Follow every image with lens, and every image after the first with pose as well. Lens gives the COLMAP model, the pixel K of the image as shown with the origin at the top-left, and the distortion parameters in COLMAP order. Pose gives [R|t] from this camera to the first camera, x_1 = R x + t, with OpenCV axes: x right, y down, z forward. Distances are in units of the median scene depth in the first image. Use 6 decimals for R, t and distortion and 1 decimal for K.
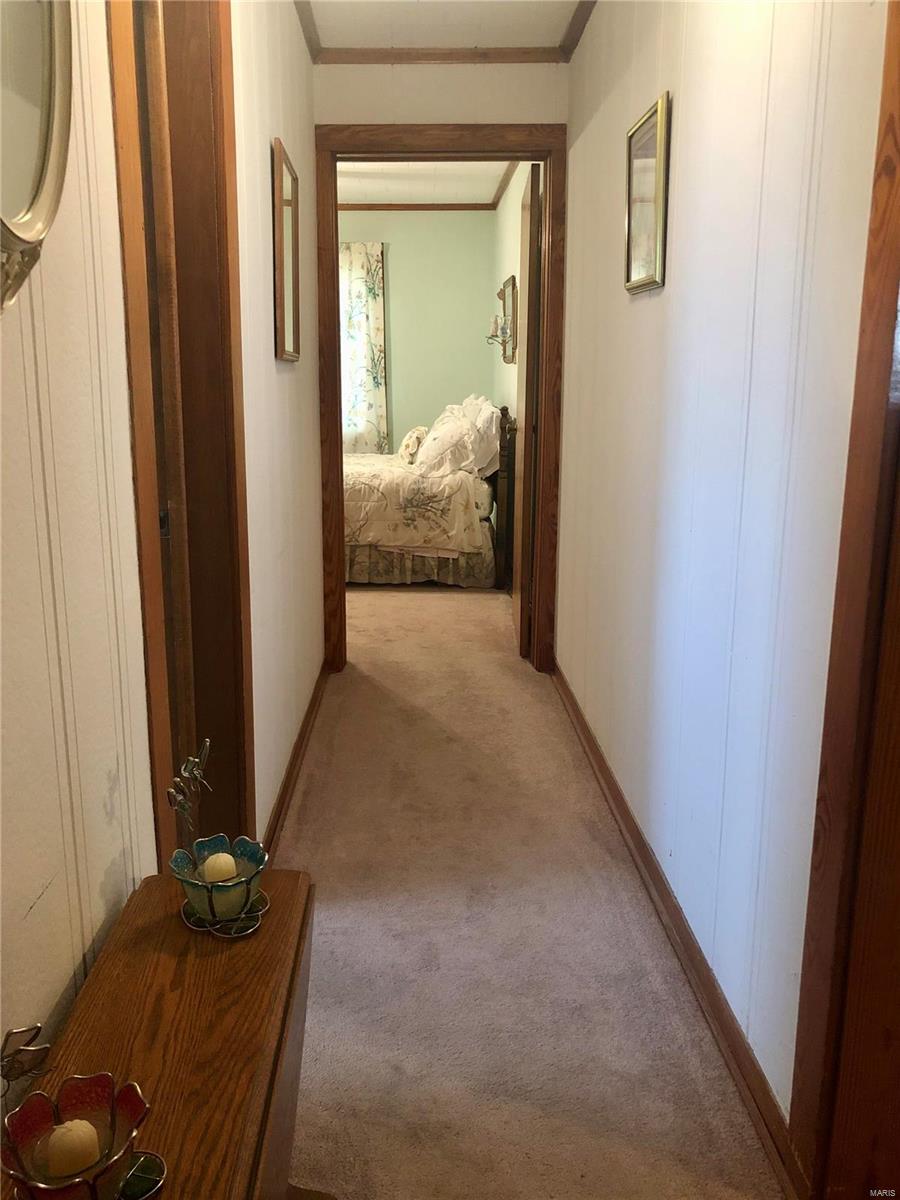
lens RADIAL K [[1000.7, 0, 451.0], [0, 1000.7, 601.2], [0, 0, 1]] dist [0.032825, 0.000463]
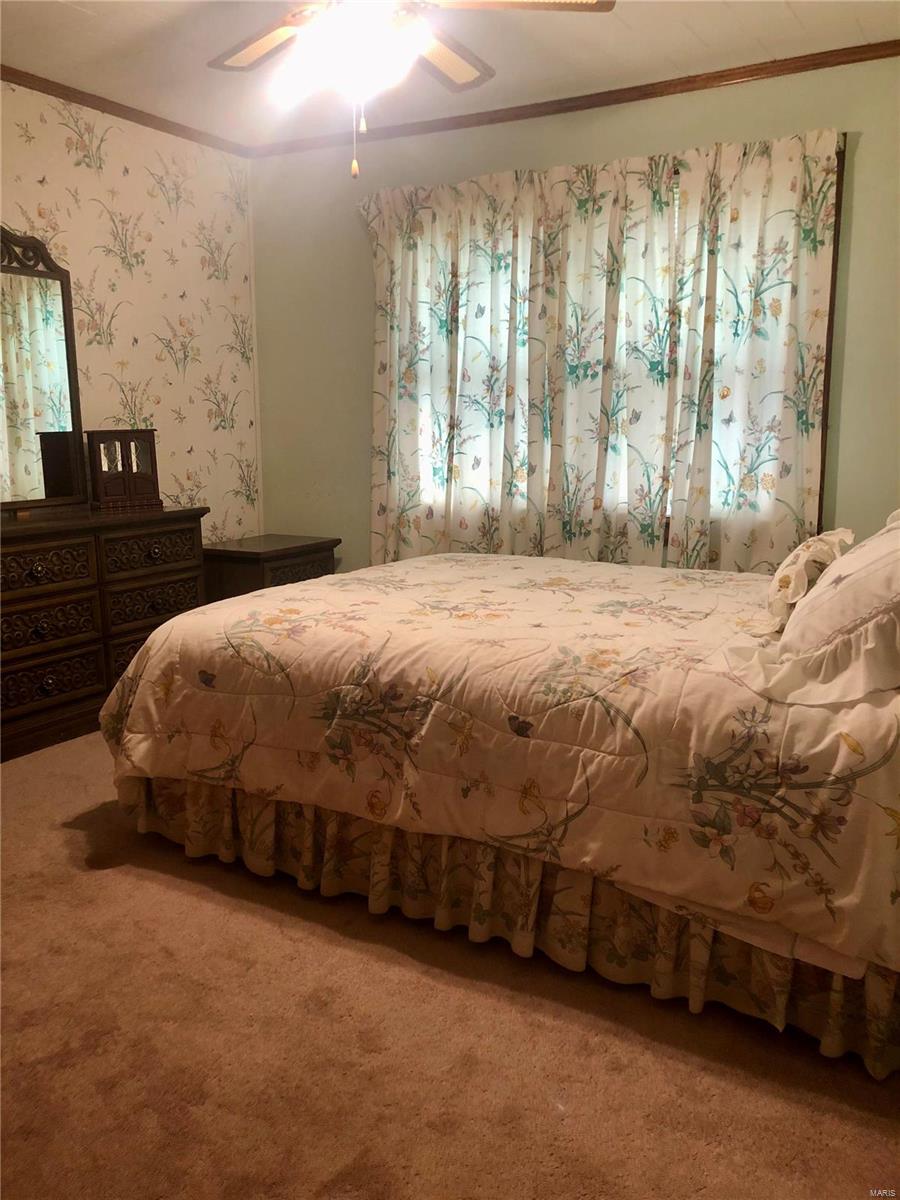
lens RADIAL K [[1000.7, 0, 440.0], [0, 1000.7, 595.0], [0, 0, 1]] dist [0.032825, 0.000463]
pose [[0.854631, 0.090752, -0.511243, 0.043869], [-0.118401, 0.992729, -0.021705, -0.137865], [0.505556, 0.079081, 0.859162, 0.663264]]
